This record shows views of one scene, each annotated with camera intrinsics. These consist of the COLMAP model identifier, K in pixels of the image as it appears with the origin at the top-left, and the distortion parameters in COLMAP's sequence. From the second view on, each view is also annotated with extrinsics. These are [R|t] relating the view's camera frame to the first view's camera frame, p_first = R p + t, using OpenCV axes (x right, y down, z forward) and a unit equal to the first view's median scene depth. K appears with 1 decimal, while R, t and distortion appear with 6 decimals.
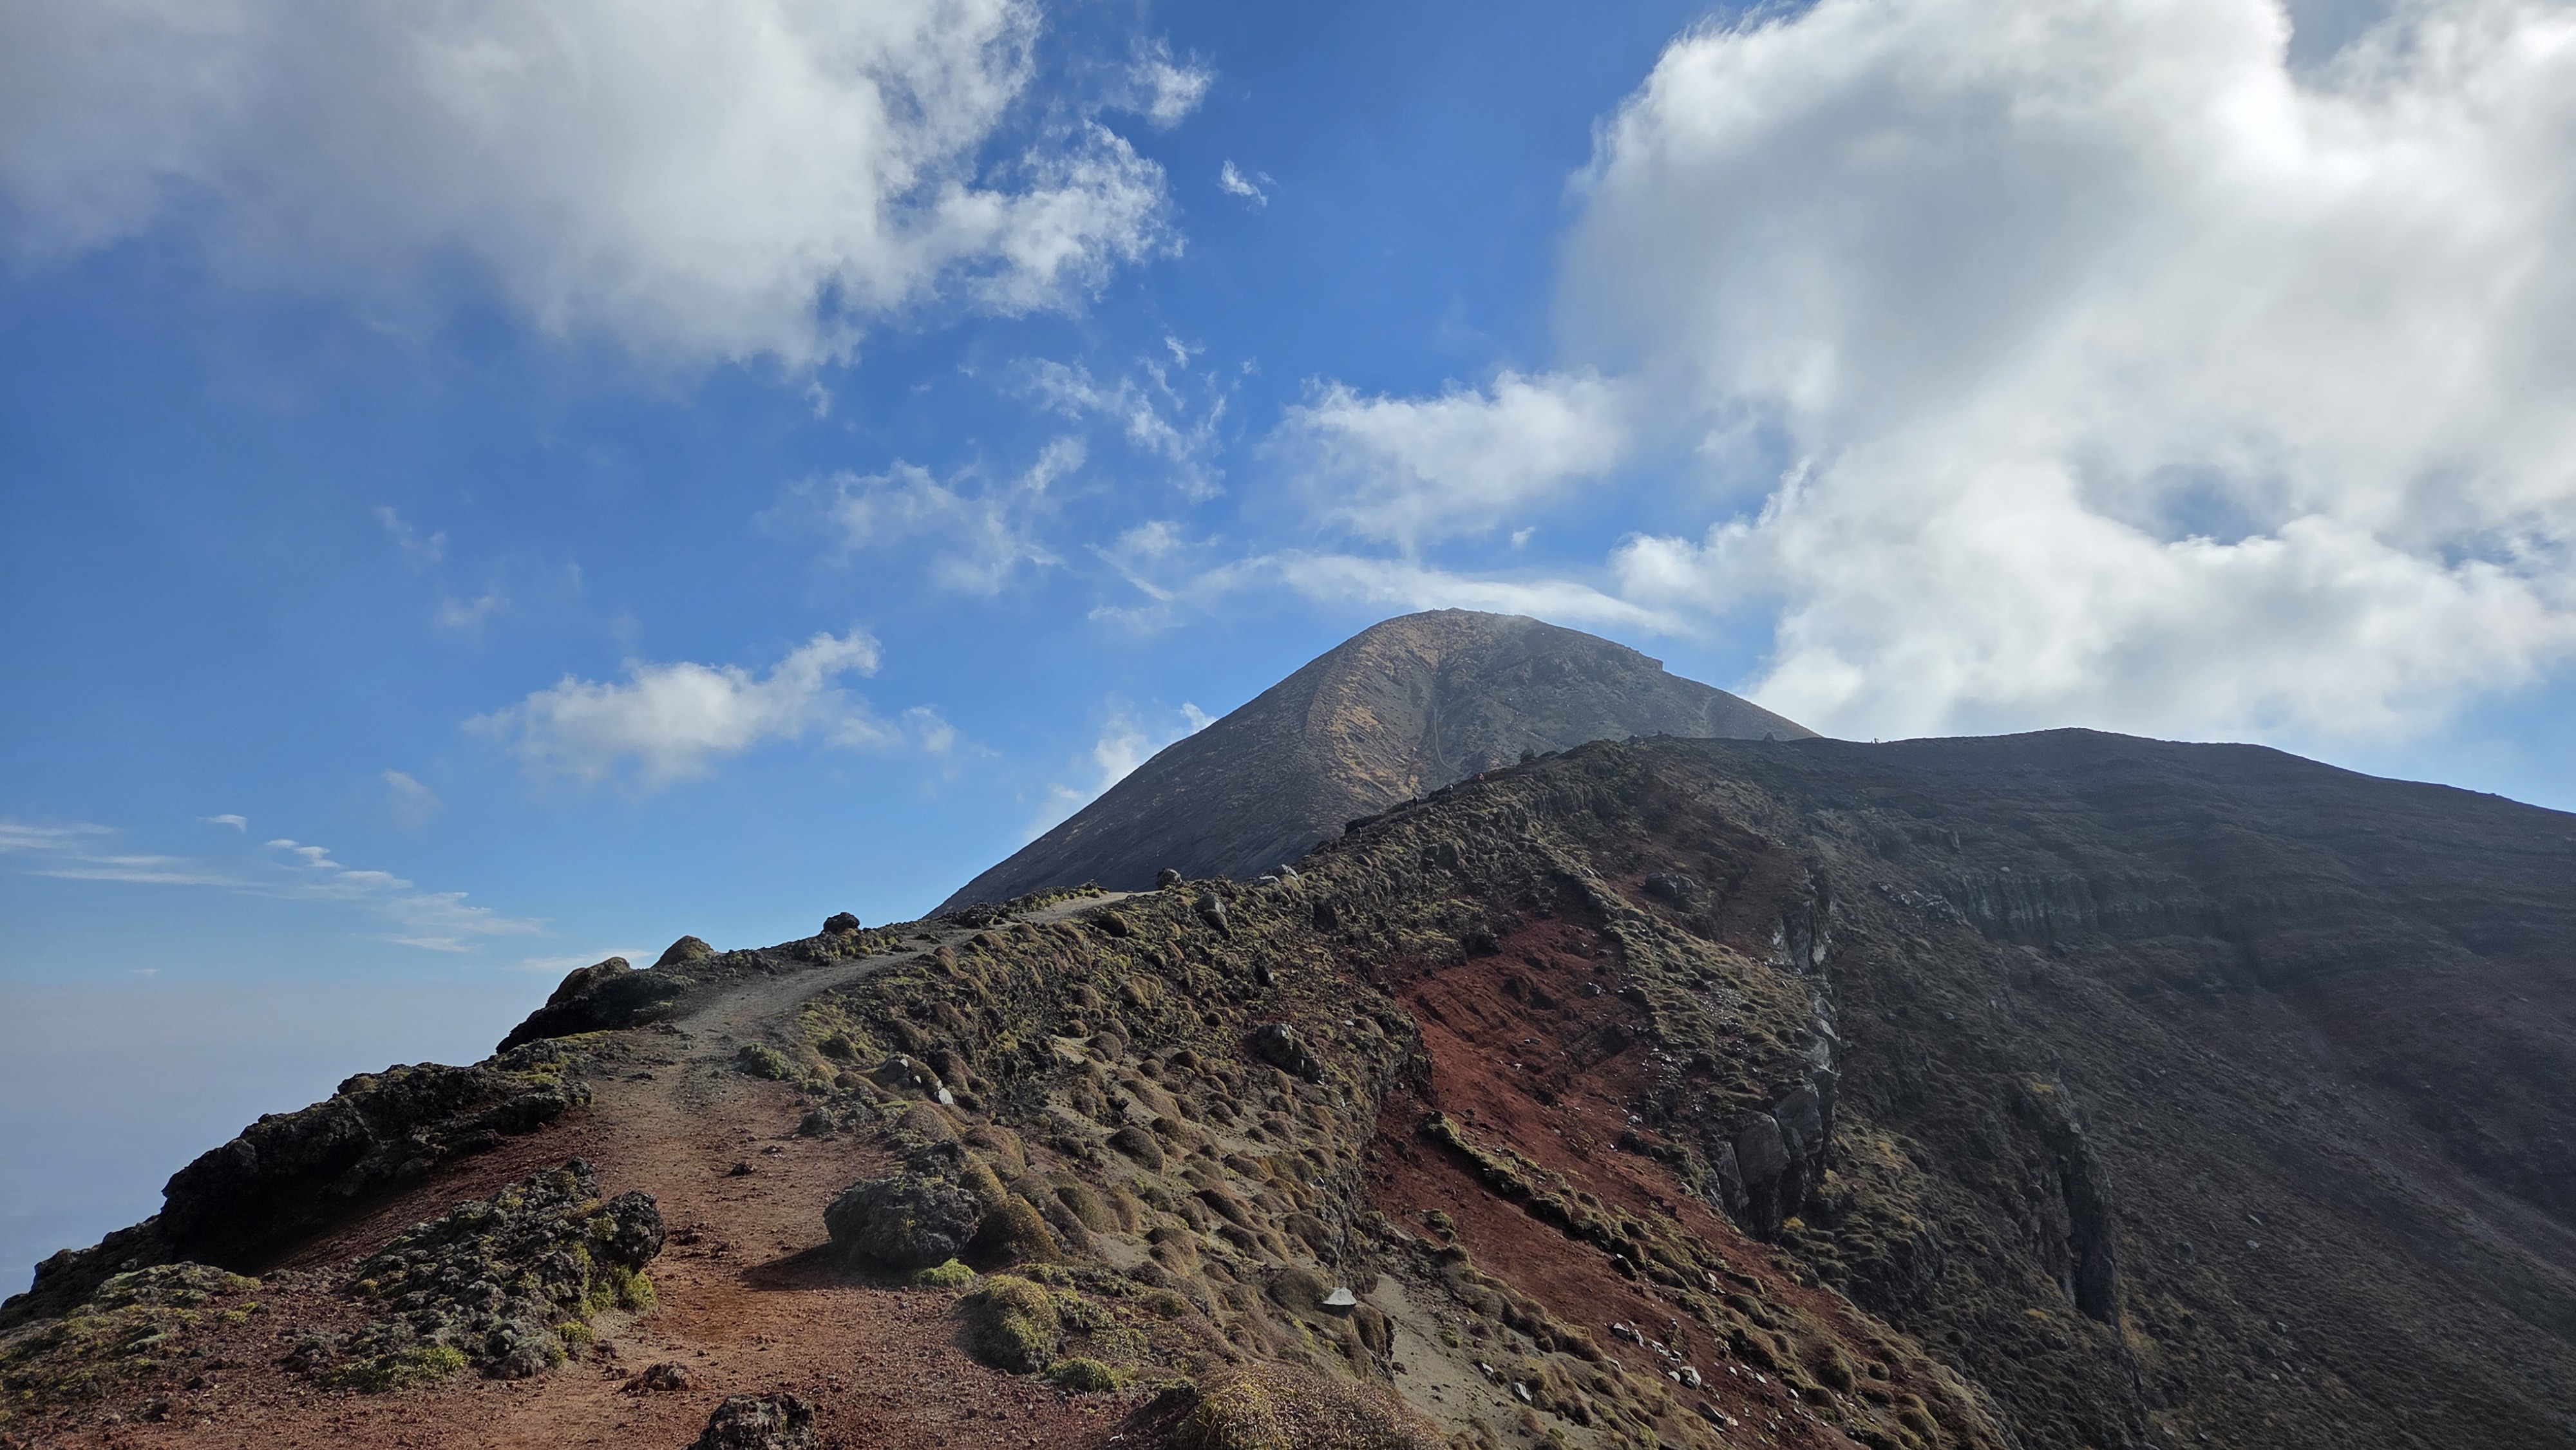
lens RADIAL K [[1702.2, 0, 1288.0], [0, 1702.2, 725.0], [0, 0, 1]] dist [0.105921, -0.098685]
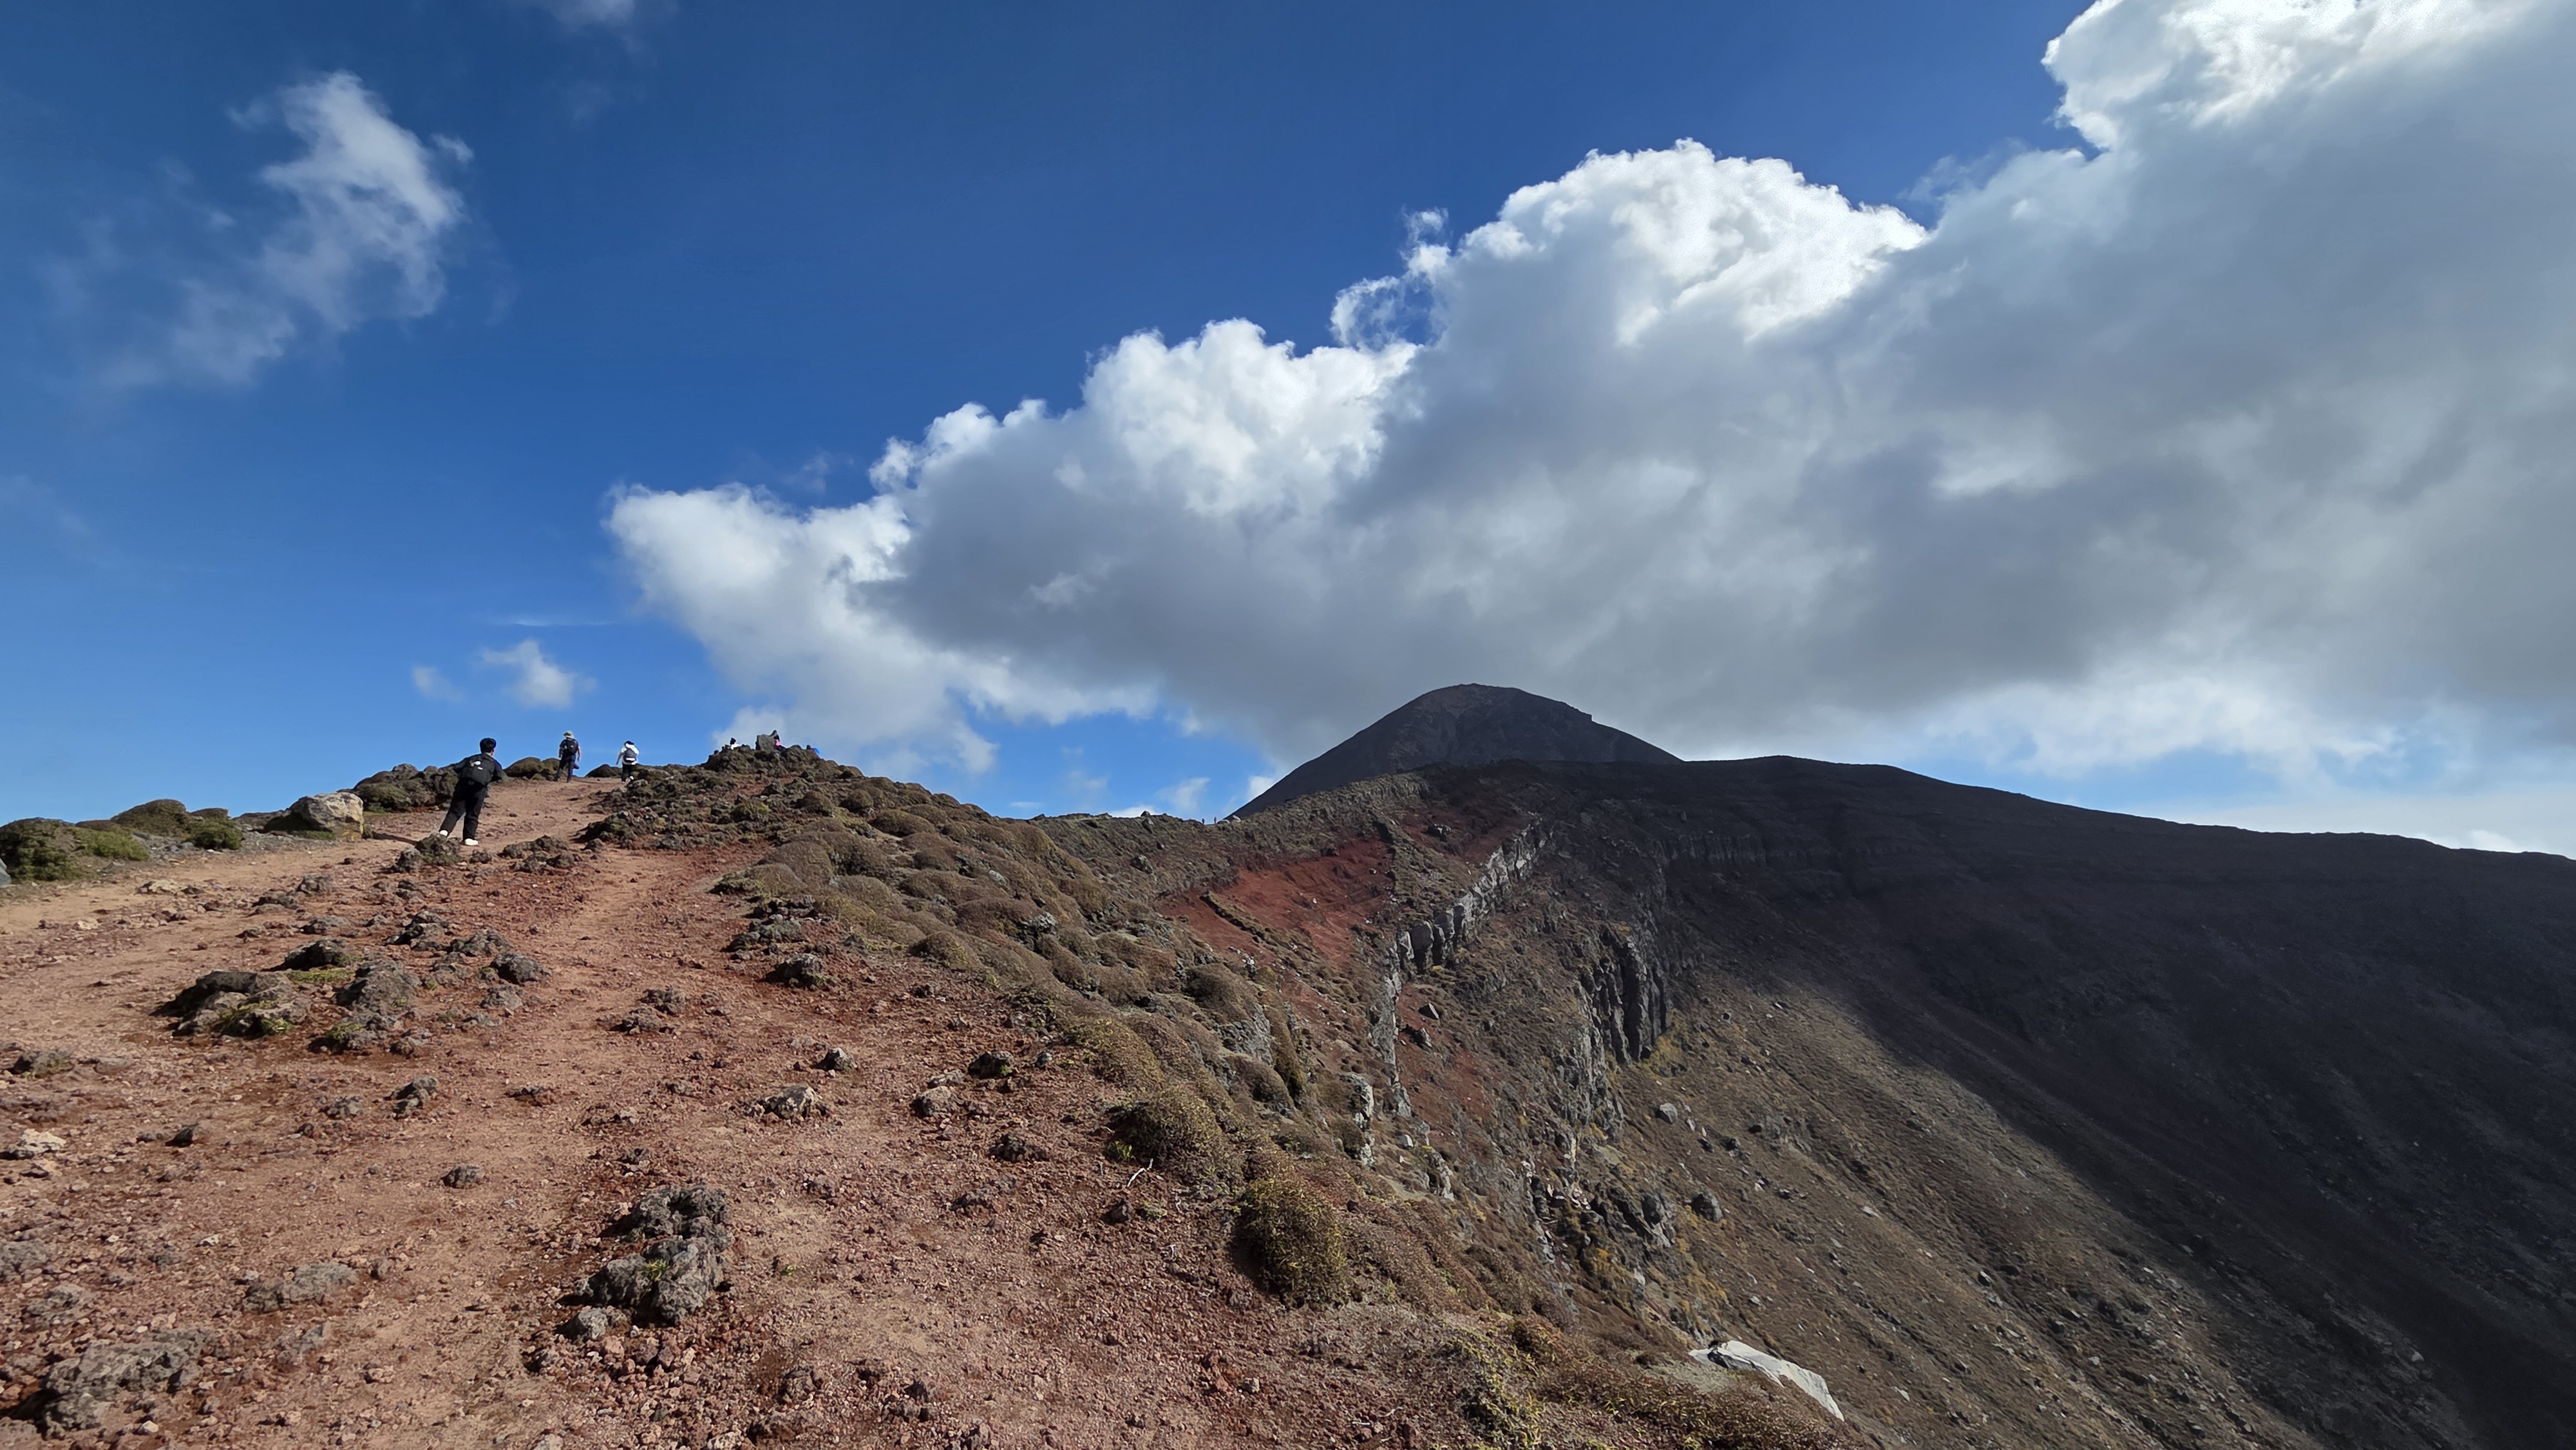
lens RADIAL K [[1049.3, 0, 1288.0], [0, 1049.3, 725.0], [0, 0, 1]] dist [-0.000354, 0.000809]
pose [[0.993401, -0.000811, -0.114692, 0.158903], [-0.002046, 0.999690, -0.024794, -0.003745], [0.114676, 0.024865, 0.993092, -0.282679]]
